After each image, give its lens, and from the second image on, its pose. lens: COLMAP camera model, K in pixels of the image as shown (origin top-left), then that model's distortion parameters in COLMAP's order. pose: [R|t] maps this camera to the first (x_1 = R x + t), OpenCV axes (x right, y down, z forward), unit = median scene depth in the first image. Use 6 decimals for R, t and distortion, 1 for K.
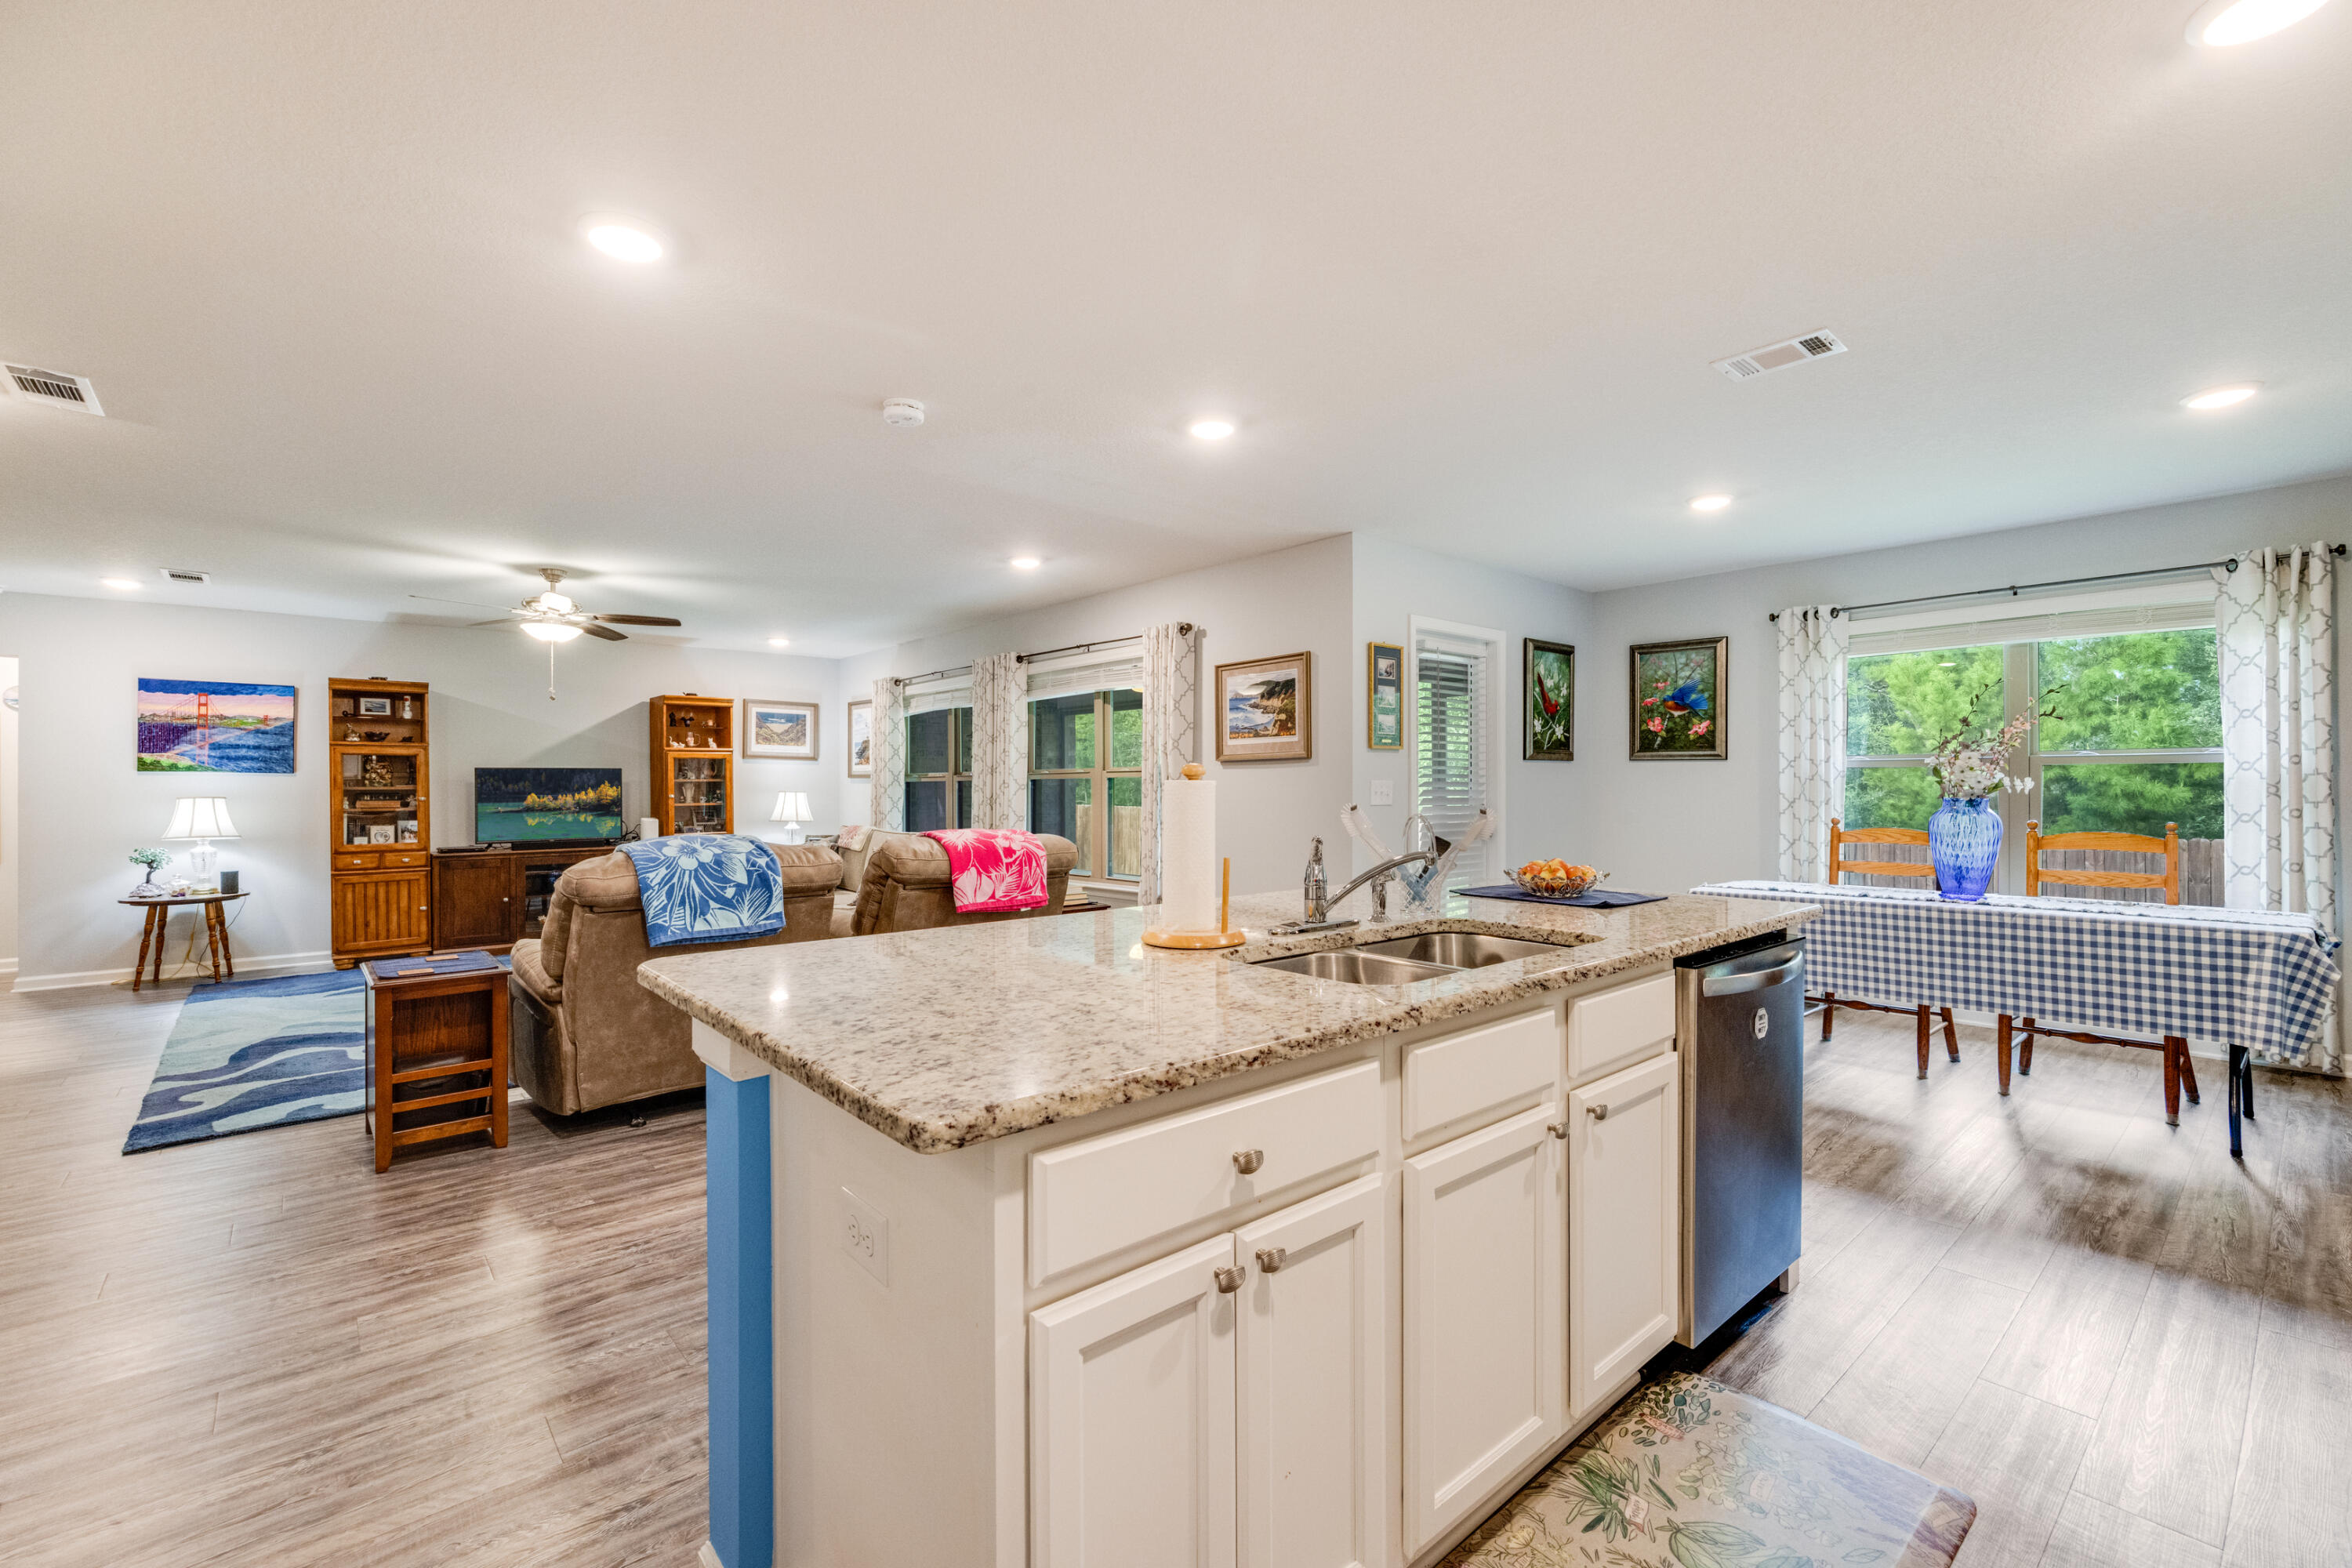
lens RADIAL K [[1027.0, 0, 1158.2], [0, 1027.0, 785.2], [0, 0, 1]] dist [-0.002073, -0.000155]
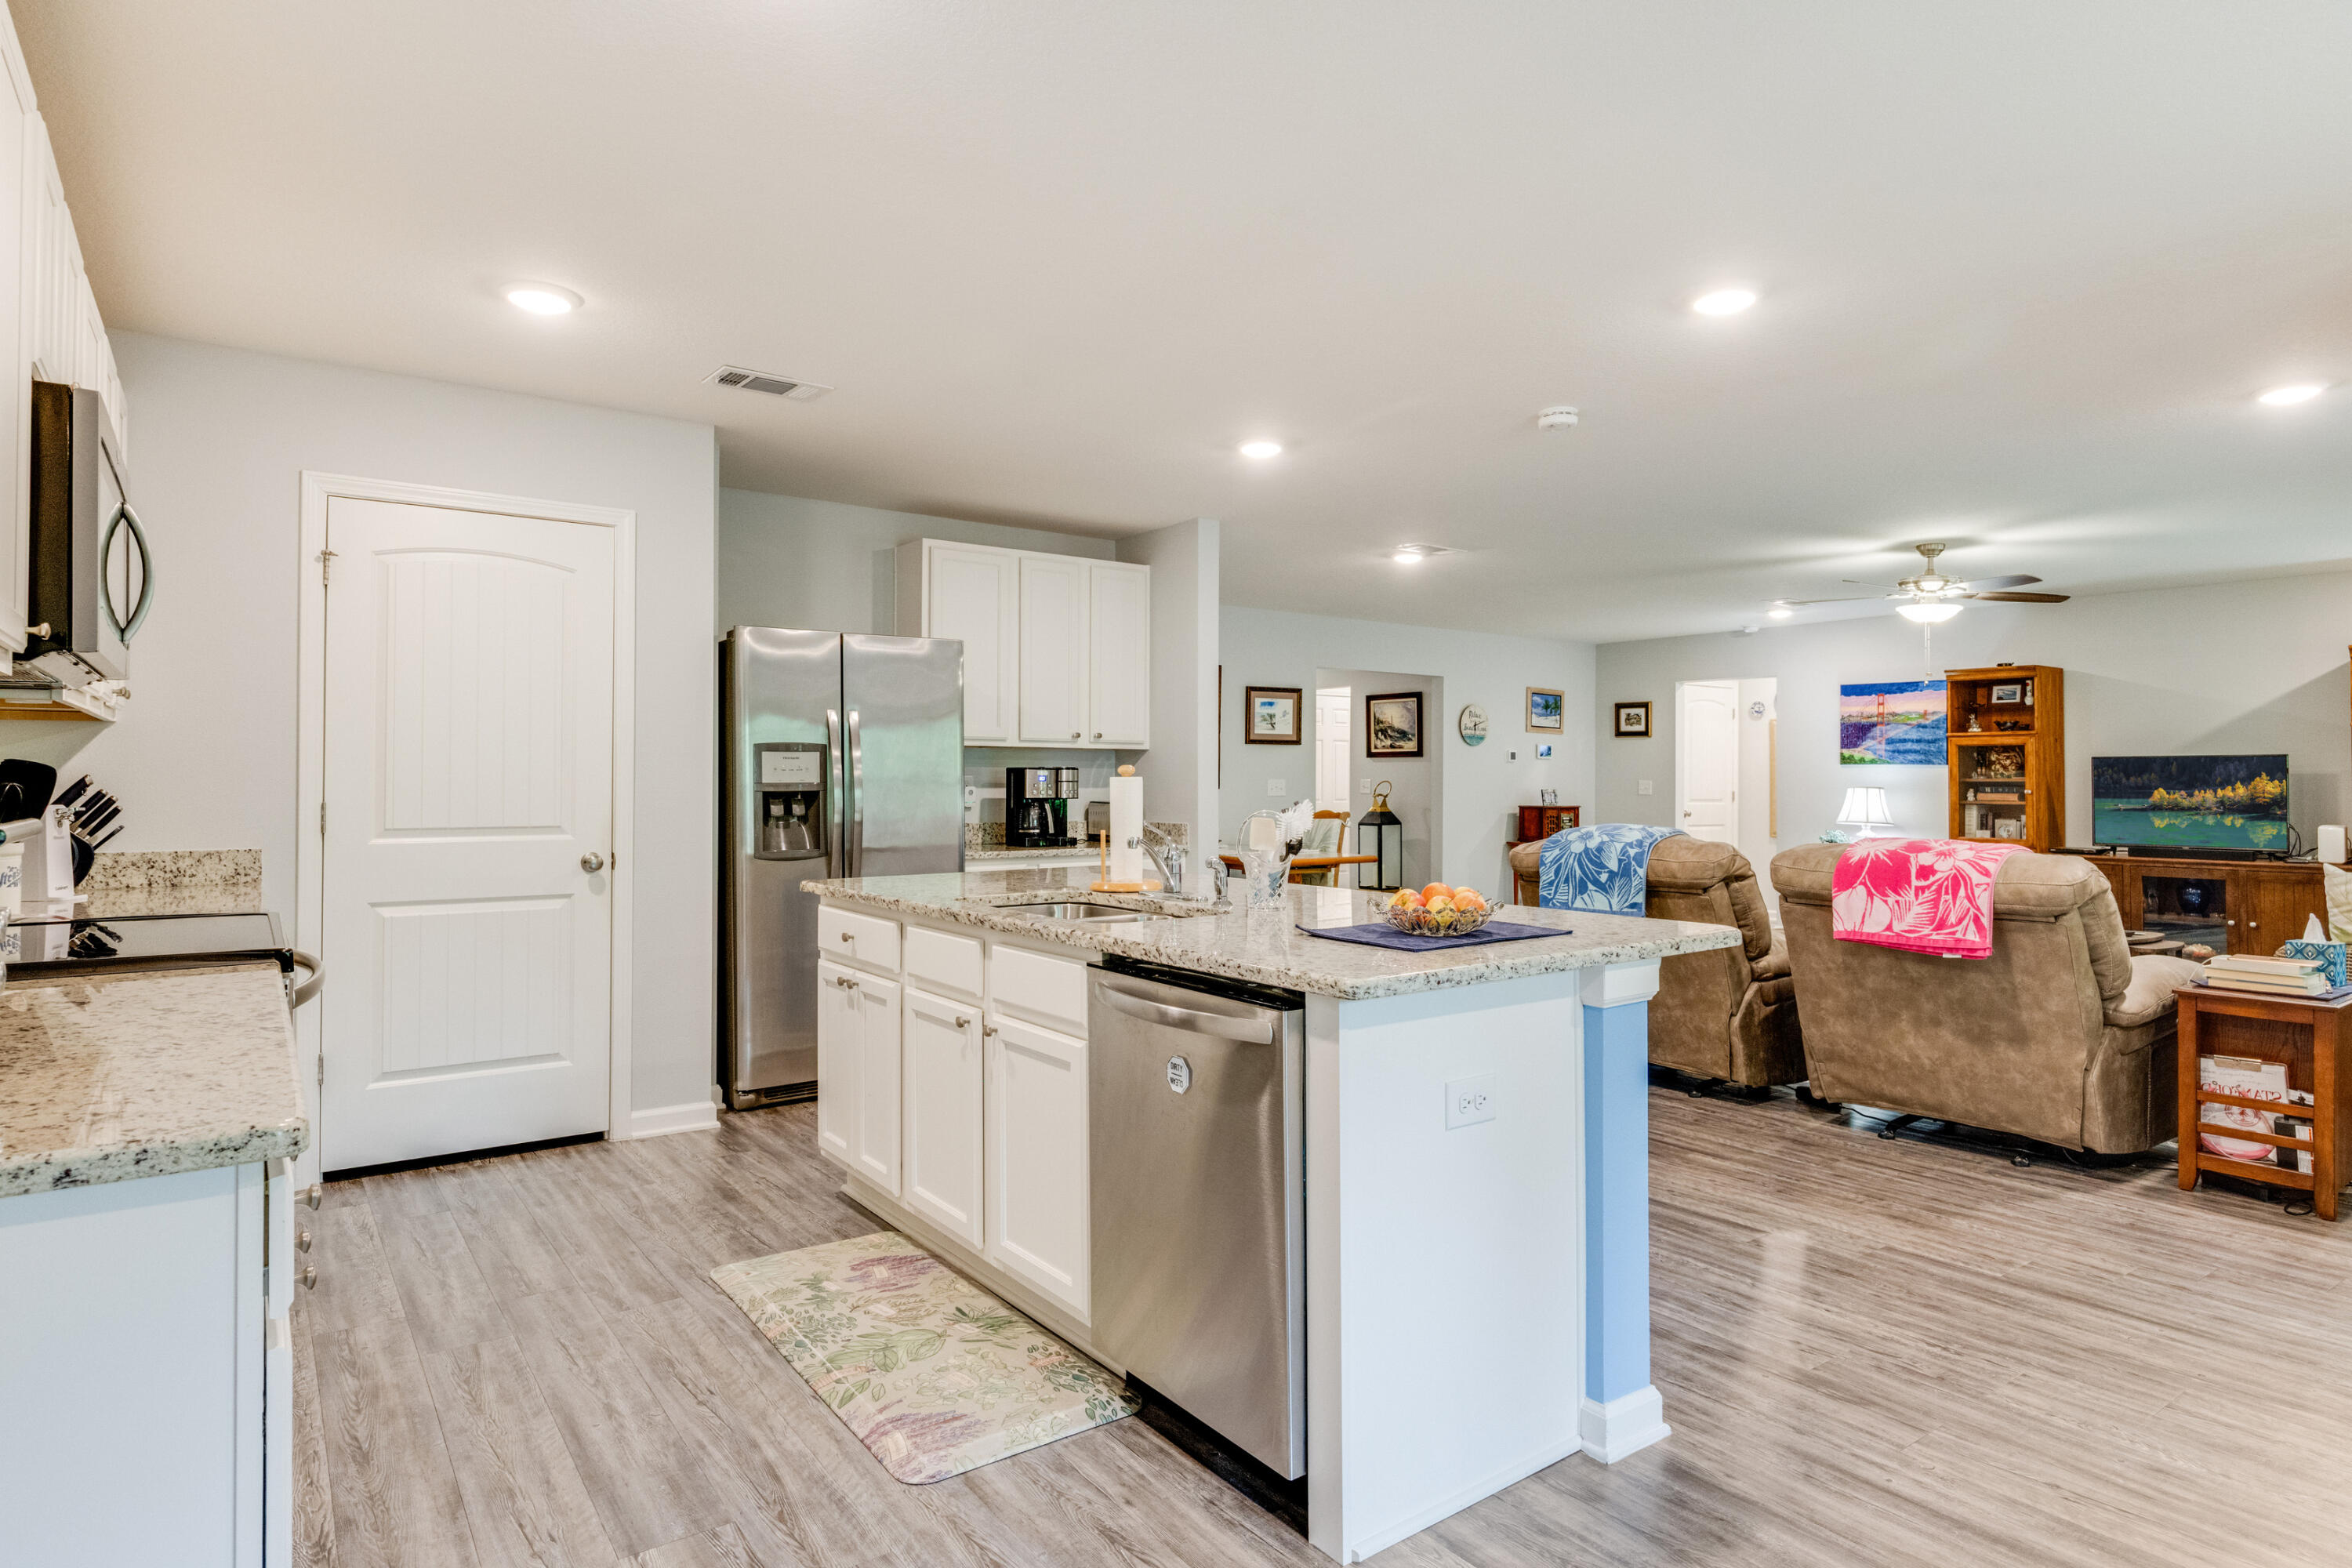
lens RADIAL K [[1309.7, 0, 1171.4], [0, 1309.7, 764.3], [0, 0, 1]] dist [0.000319, -0.000564]
pose [[-0.093992, -0.006507, -0.995552, 0.616463], [-0.001306, 0.999979, -0.006412, -0.003605], [0.995572, 0.000697, -0.093998, 0.411685]]
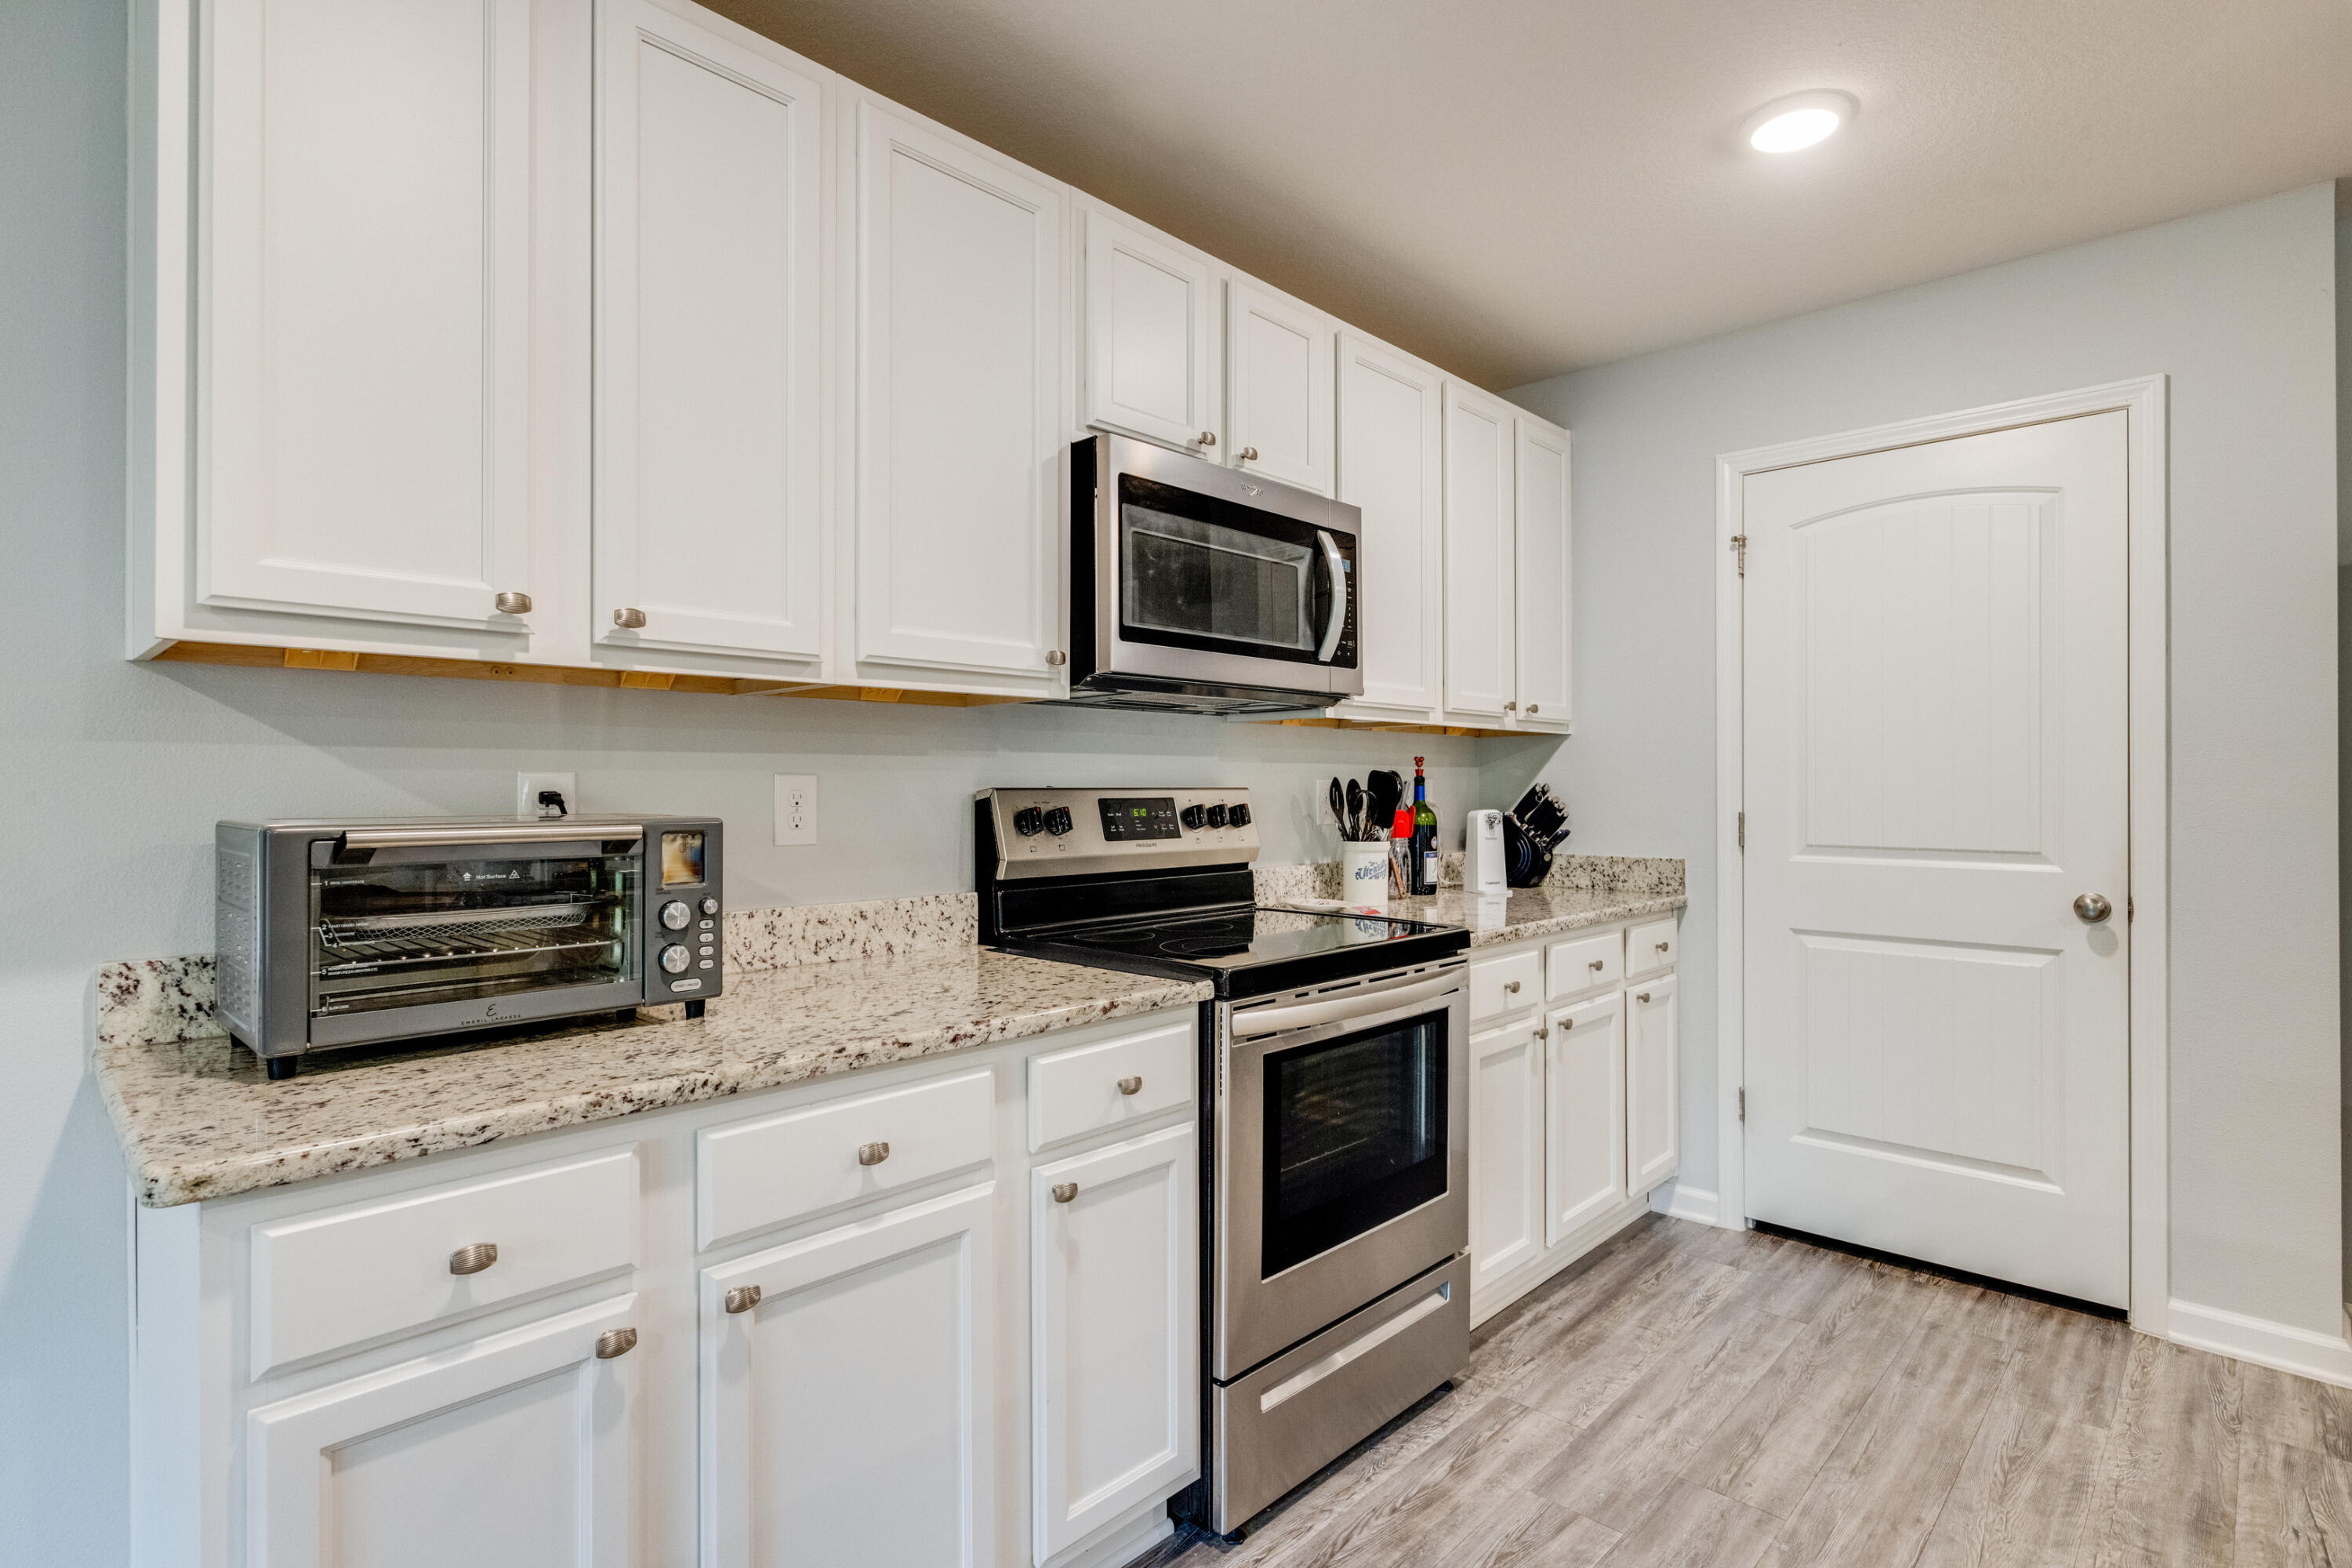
lens RADIAL K [[1148.3, 0, 1178.0], [0, 1148.3, 782.6], [0, 0, 1]] dist [0.002239, 0.000552]
pose [[-0.995914, 0.006236, -0.090086, 0.302075], [0.006499, 0.999975, -0.002626, -0.002025], [0.090067, -0.003201, -0.995931, 0.428209]]
